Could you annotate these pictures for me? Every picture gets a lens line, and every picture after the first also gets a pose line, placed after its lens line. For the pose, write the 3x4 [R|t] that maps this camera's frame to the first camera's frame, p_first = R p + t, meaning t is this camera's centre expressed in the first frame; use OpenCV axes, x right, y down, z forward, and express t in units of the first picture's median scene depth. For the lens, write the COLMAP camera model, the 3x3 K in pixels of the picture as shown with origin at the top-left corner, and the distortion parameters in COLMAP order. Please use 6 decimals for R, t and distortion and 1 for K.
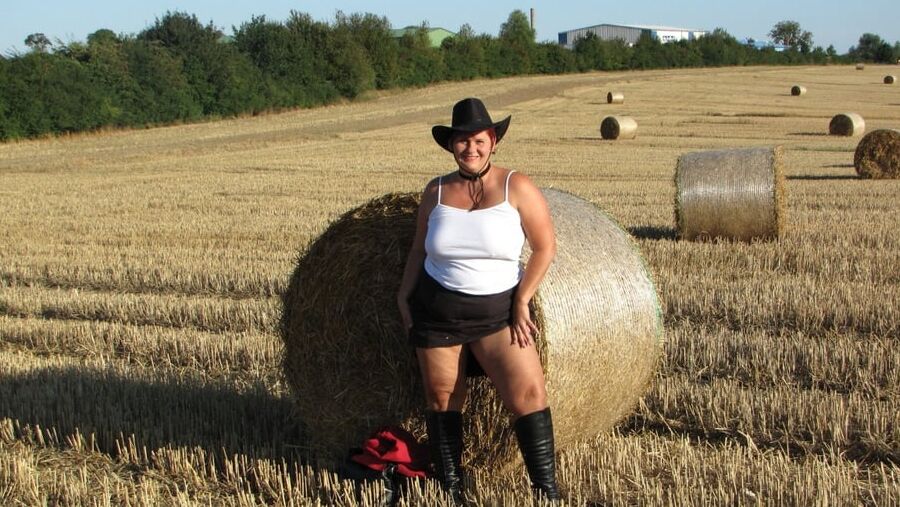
lens RADIAL K [[1828.9, 0, 447.8], [0, 1828.9, 253.6], [0, 0, 1]] dist [0.069708, 0.513109]
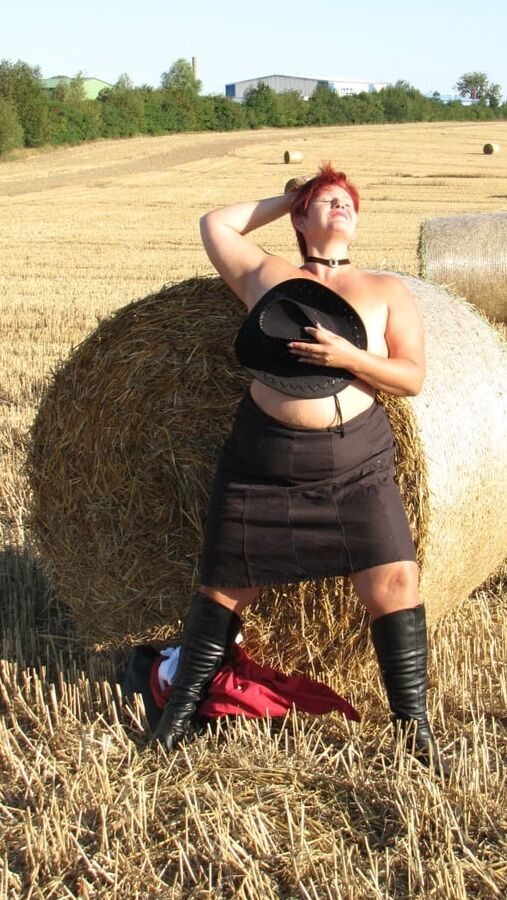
lens RADIAL K [[1880.0, 0, 267.2], [0, 1880.0, 429.3], [0, 0, 1]] dist [0.153569, -0.007195]
pose [[0.994441, -0.016882, 0.103928, -0.020581], [0.011036, 0.998338, 0.056572, -0.004209], [-0.104711, -0.055111, 0.992975, 0.074056]]
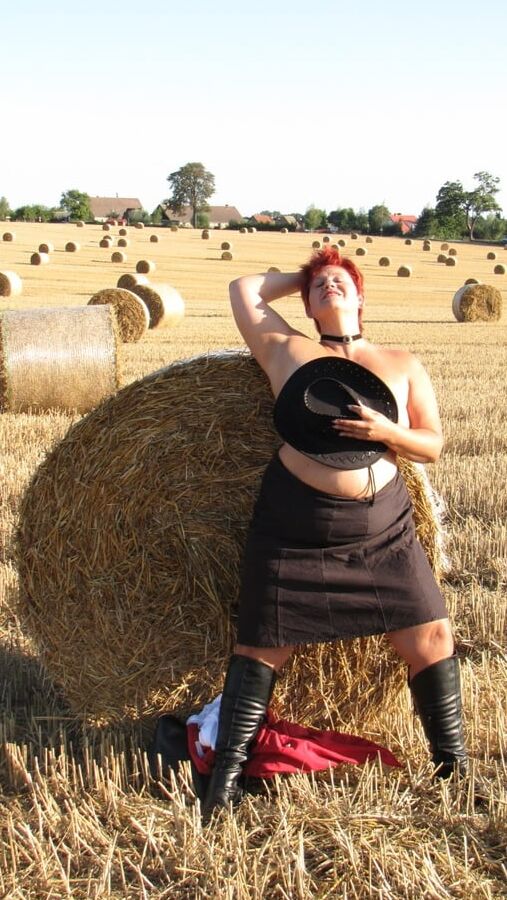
lens RADIAL K [[1868.6, 0, 355.0], [0, 1868.6, 449.7], [0, 0, 1]] dist [0.124006, 0.337421]
pose [[0.866937, -0.031088, 0.497447, -0.092027], [0.023472, 0.999492, 0.021558, -0.002918], [-0.497864, -0.007013, 0.867227, 0.085770]]
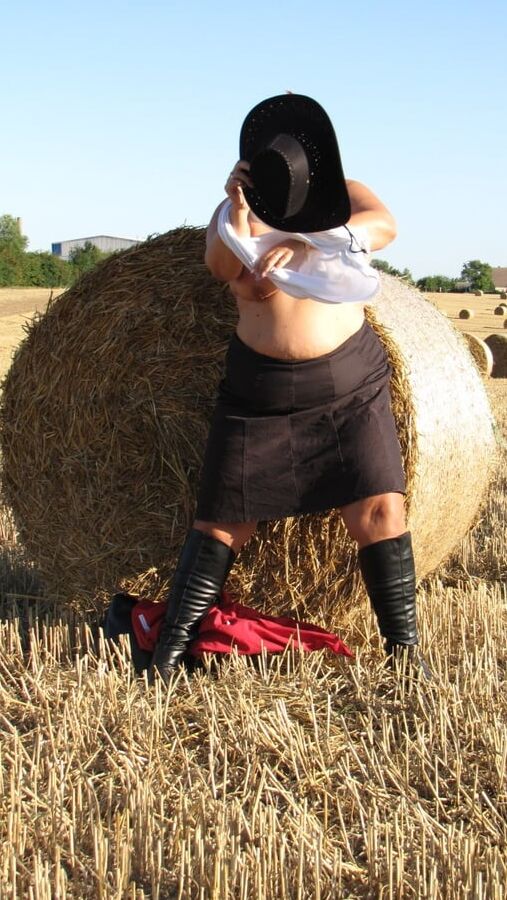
lens RADIAL K [[1876.5, 0, 291.5], [0, 1876.5, 447.3], [0, 0, 1]] dist [0.157659, 0.308059]
pose [[0.973311, 0.013907, 0.229067, -0.040231], [-0.004324, 0.999096, -0.042288, 0.021400], [-0.229448, 0.040169, 0.972492, 0.077016]]
